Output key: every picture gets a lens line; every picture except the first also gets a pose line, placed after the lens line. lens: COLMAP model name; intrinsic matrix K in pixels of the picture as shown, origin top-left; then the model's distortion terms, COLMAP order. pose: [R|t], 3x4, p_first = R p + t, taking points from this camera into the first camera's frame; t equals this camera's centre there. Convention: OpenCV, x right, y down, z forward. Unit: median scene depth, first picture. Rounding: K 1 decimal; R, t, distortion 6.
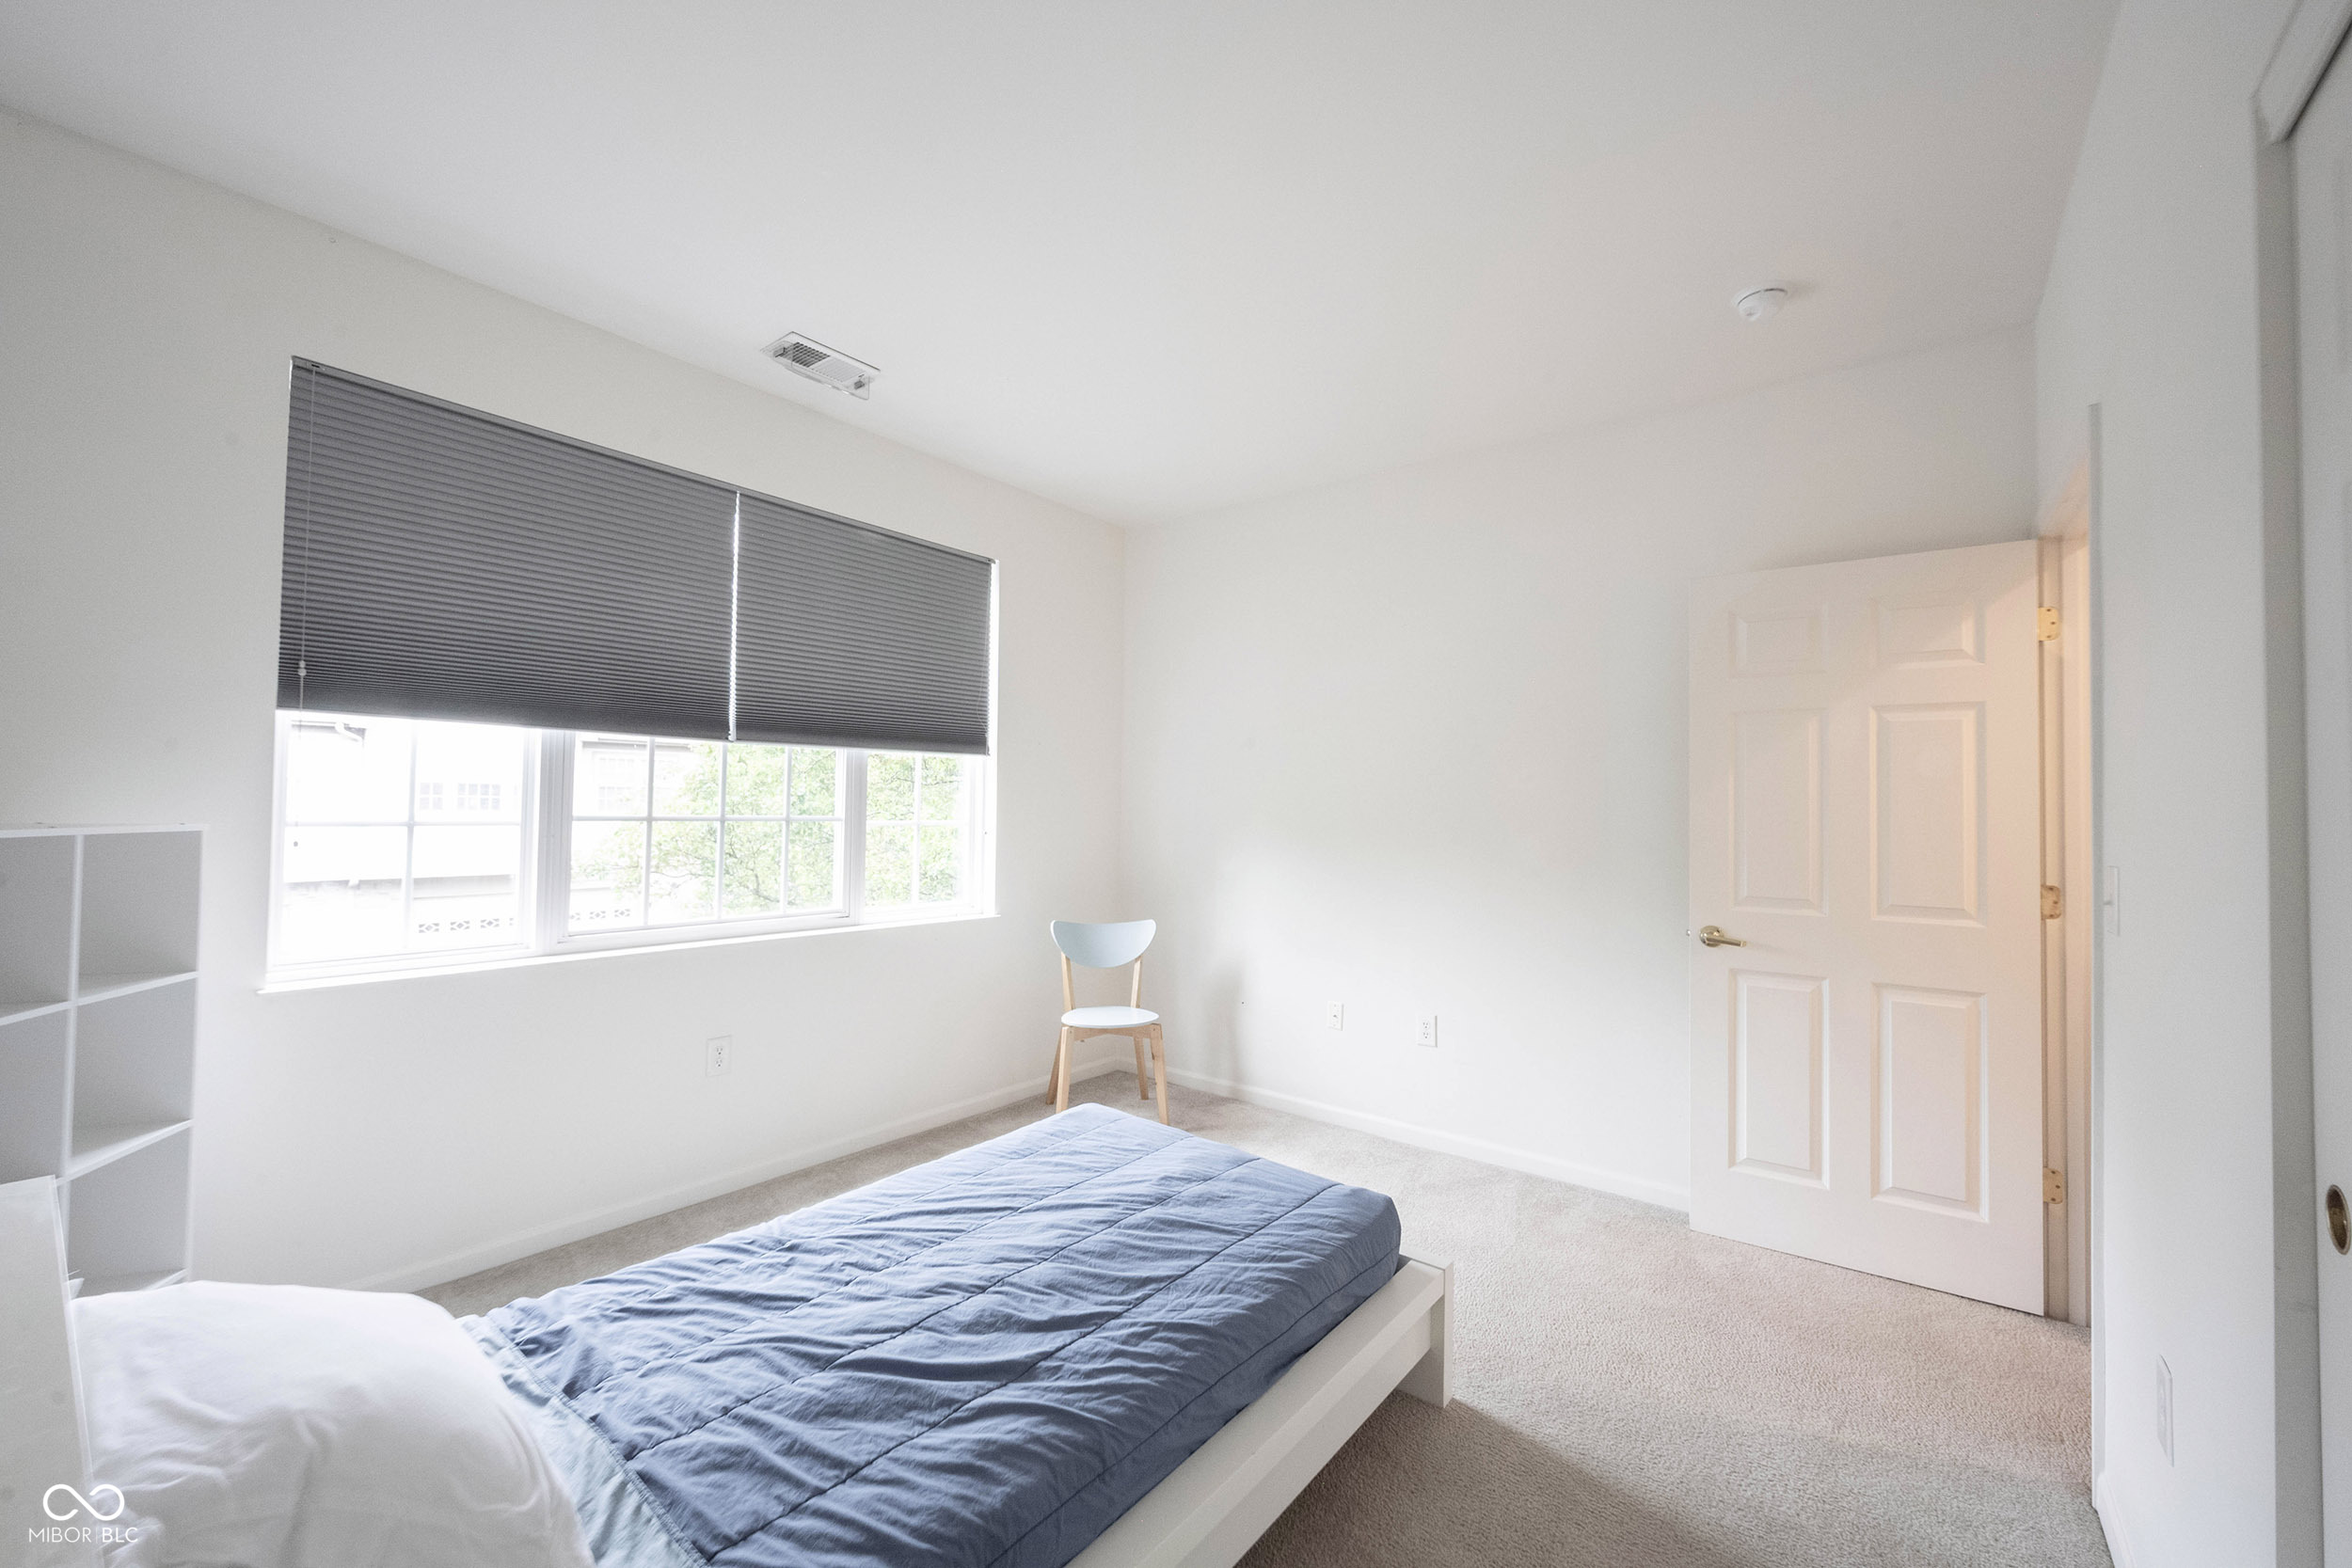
lens RADIAL K [[923.9, 0, 1172.8], [0, 923.9, 792.5], [0, 0, 1]] dist [-0.001378, -0.000670]
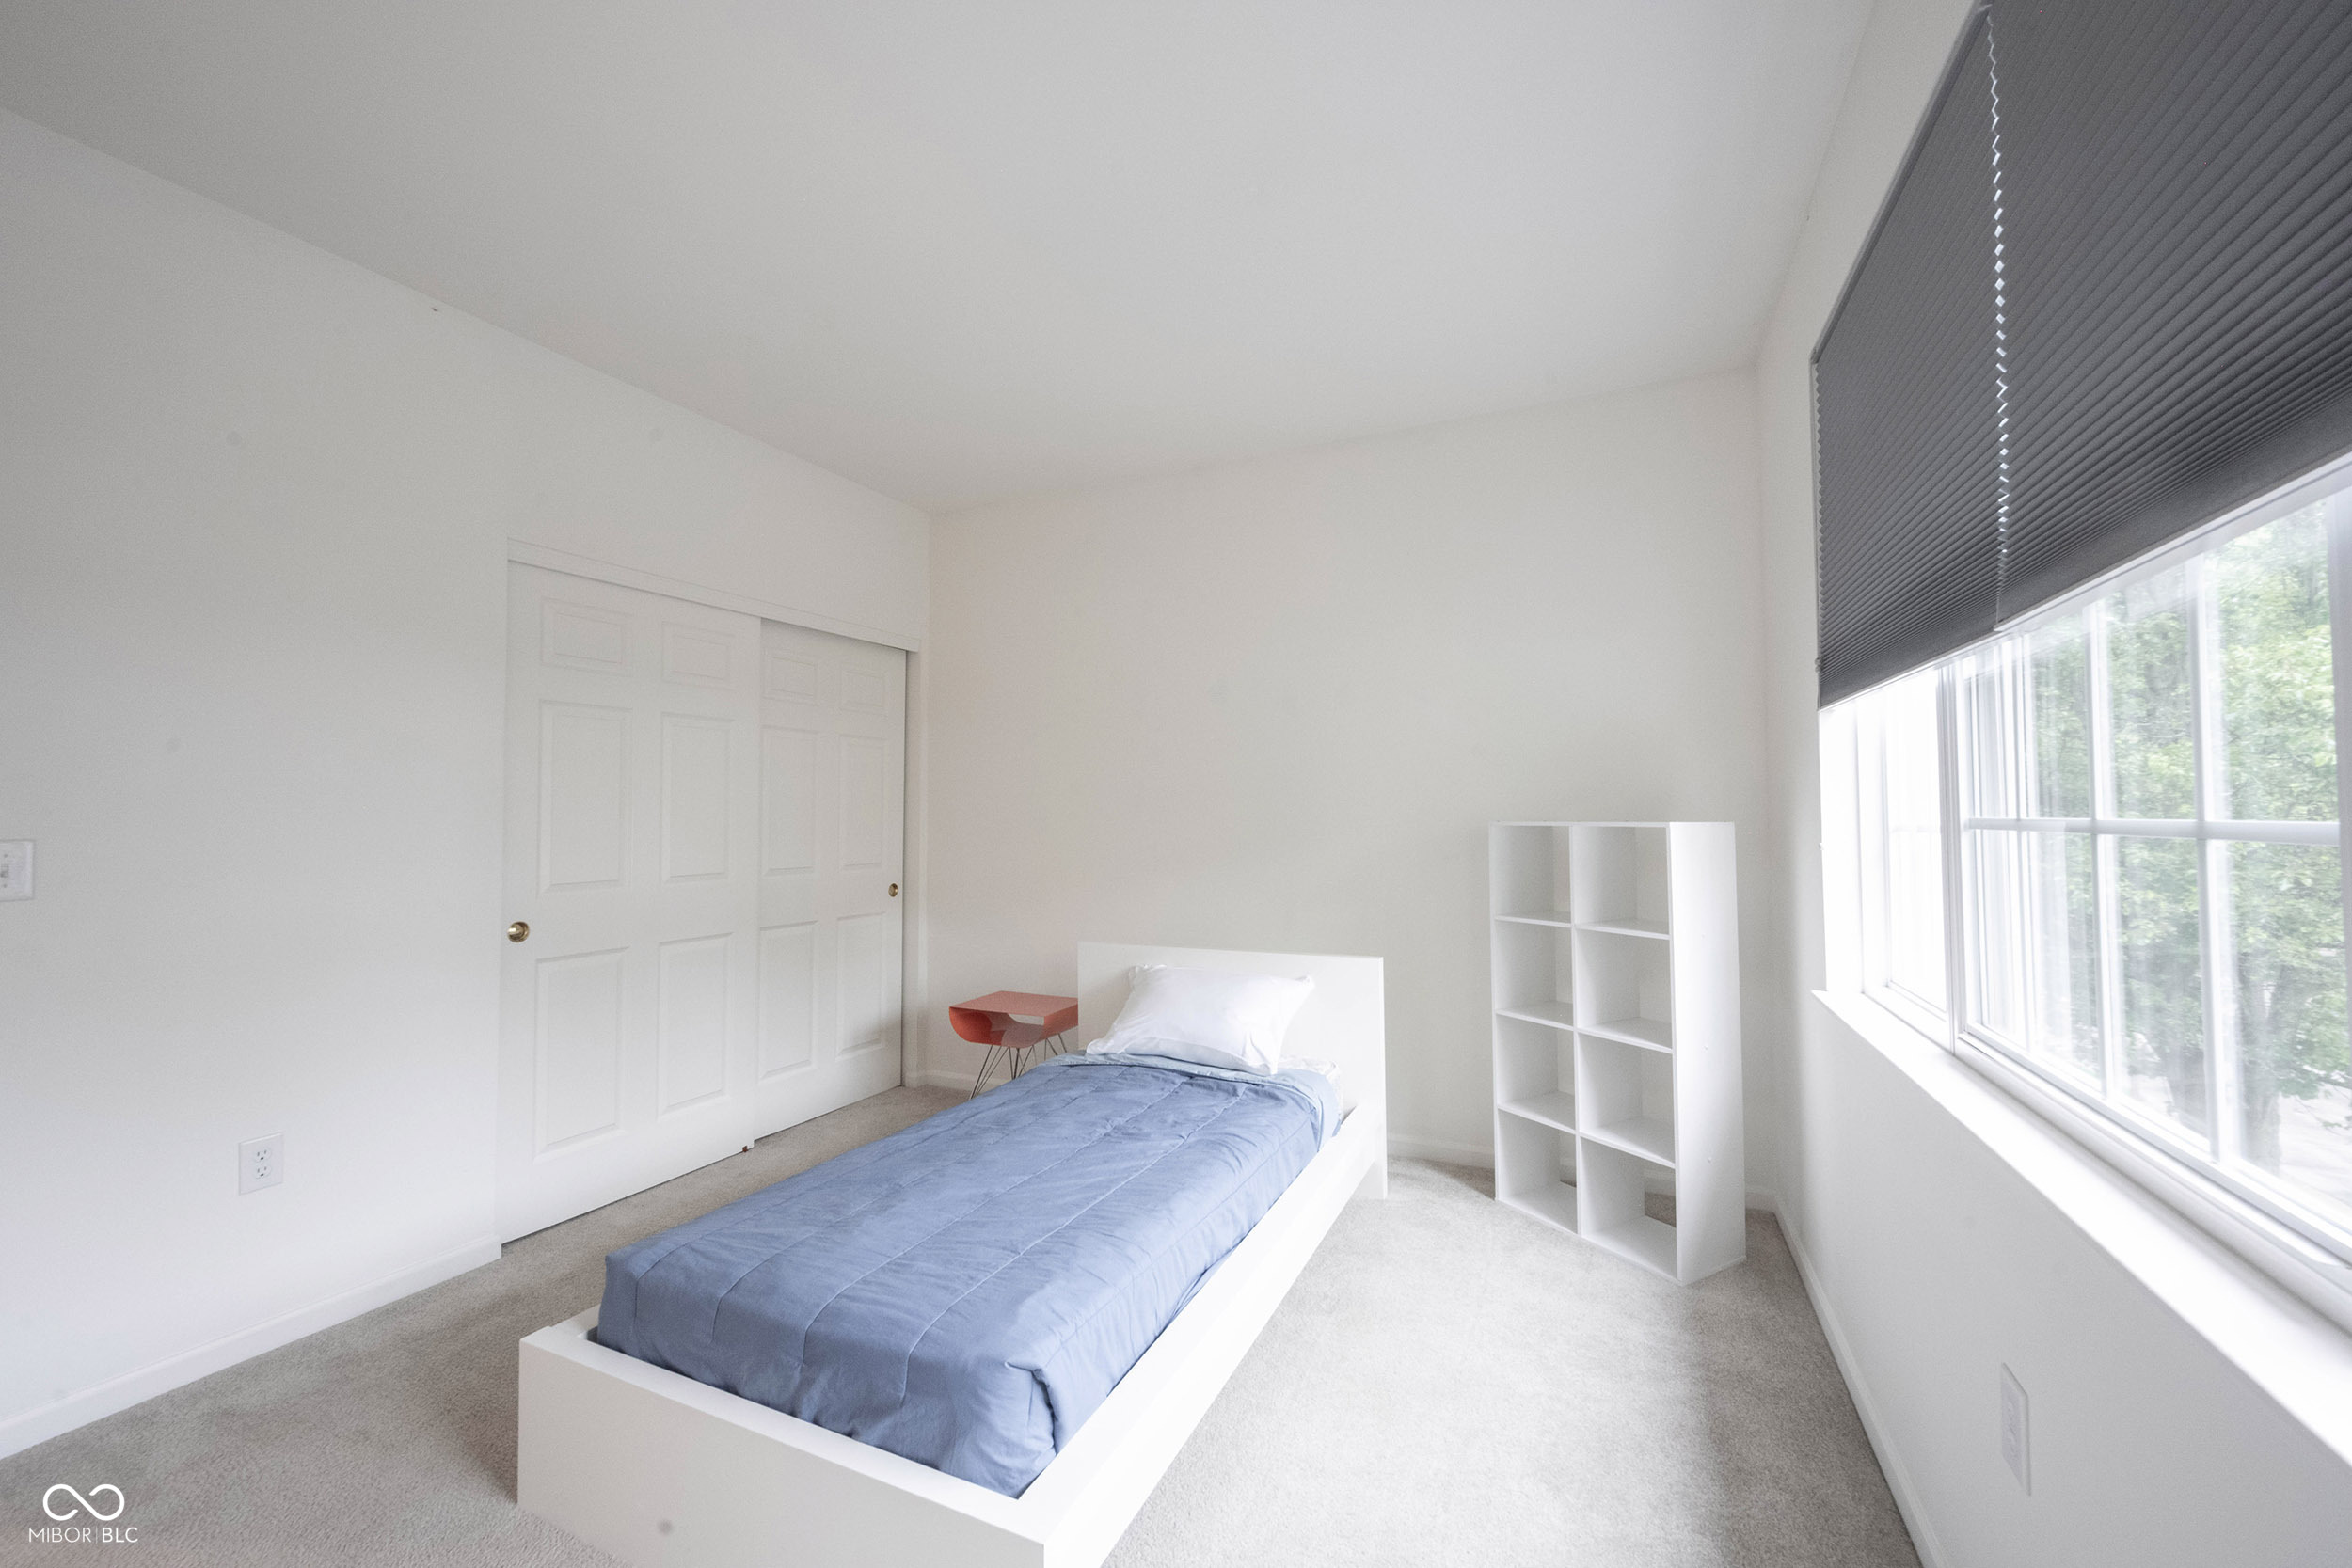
lens RADIAL K [[923.9, 0, 1172.8], [0, 923.9, 792.5], [0, 0, 1]] dist [-0.001378, -0.000670]
pose [[-0.976266, -0.016771, -0.215923, -0.068149], [-0.006142, 0.998740, -0.049804, 0.043203], [0.216486, -0.047295, -0.975139, 1.491352]]
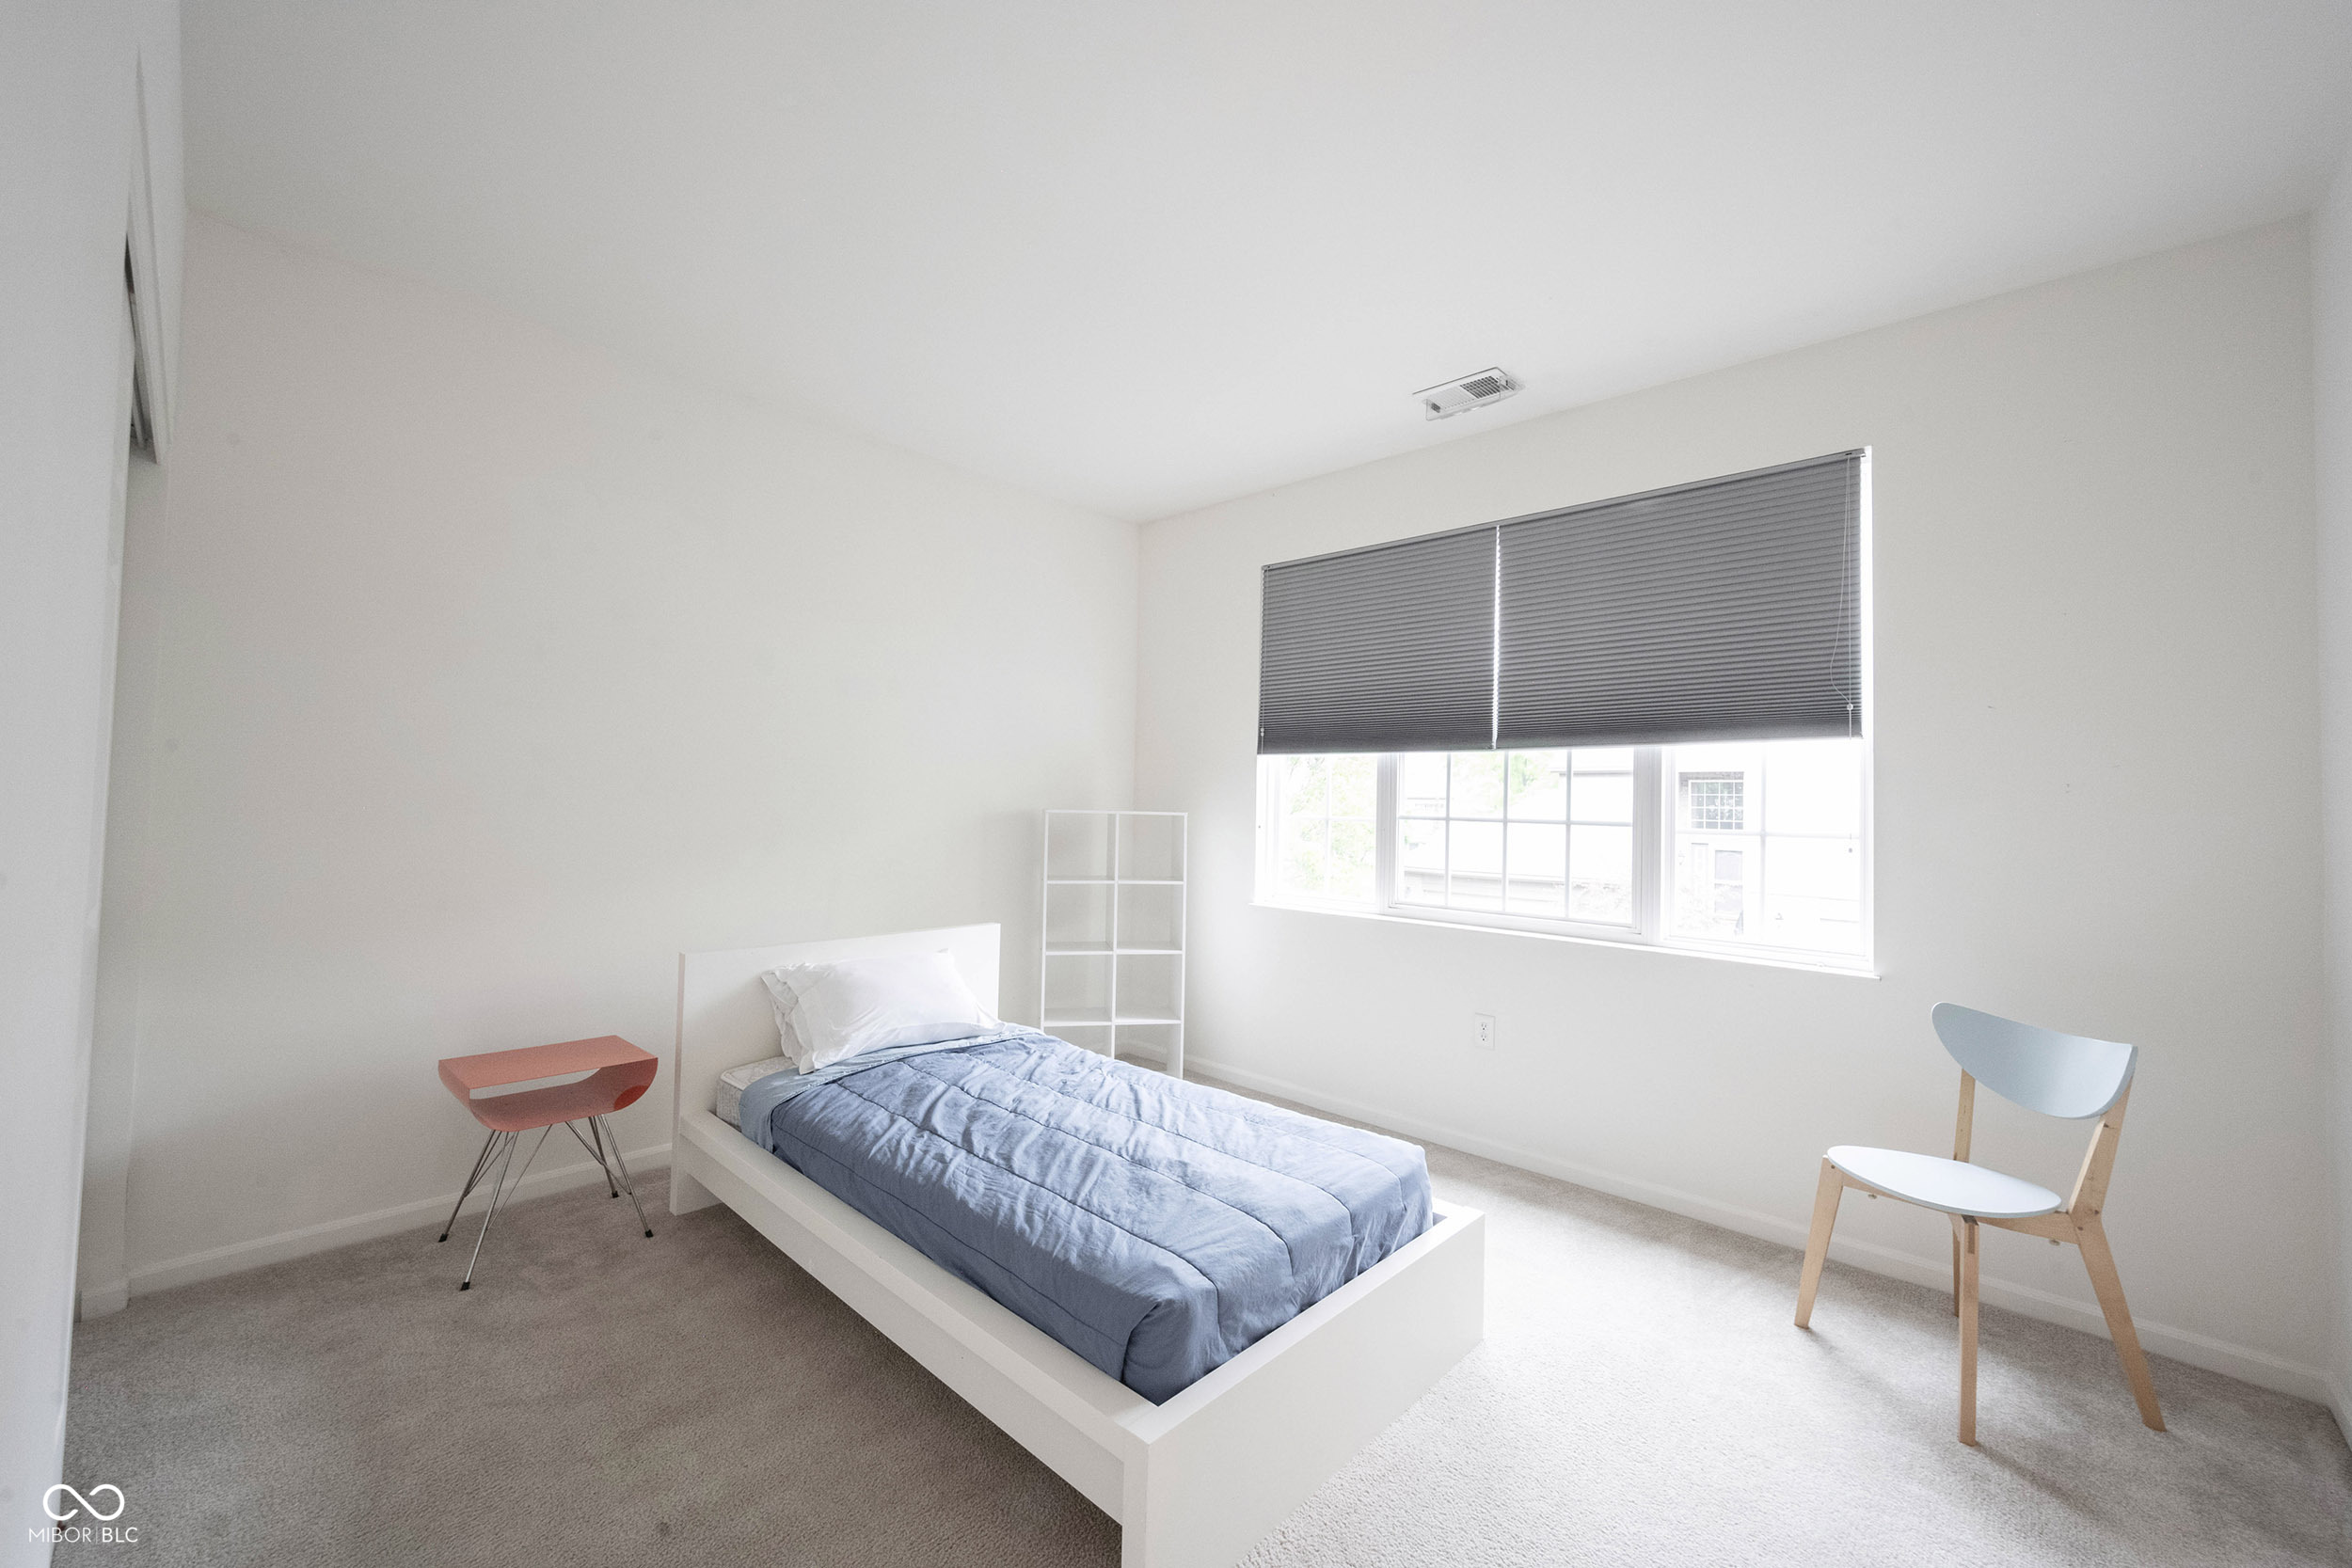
lens RADIAL K [[923.9, 0, 1172.8], [0, 923.9, 792.5], [0, 0, 1]] dist [-0.001378, -0.000670]
pose [[-0.086739, -0.029428, -0.995796, 0.758647], [-0.006107, 0.999561, -0.029008, 0.033946], [0.996212, 0.003566, -0.086880, 0.816179]]
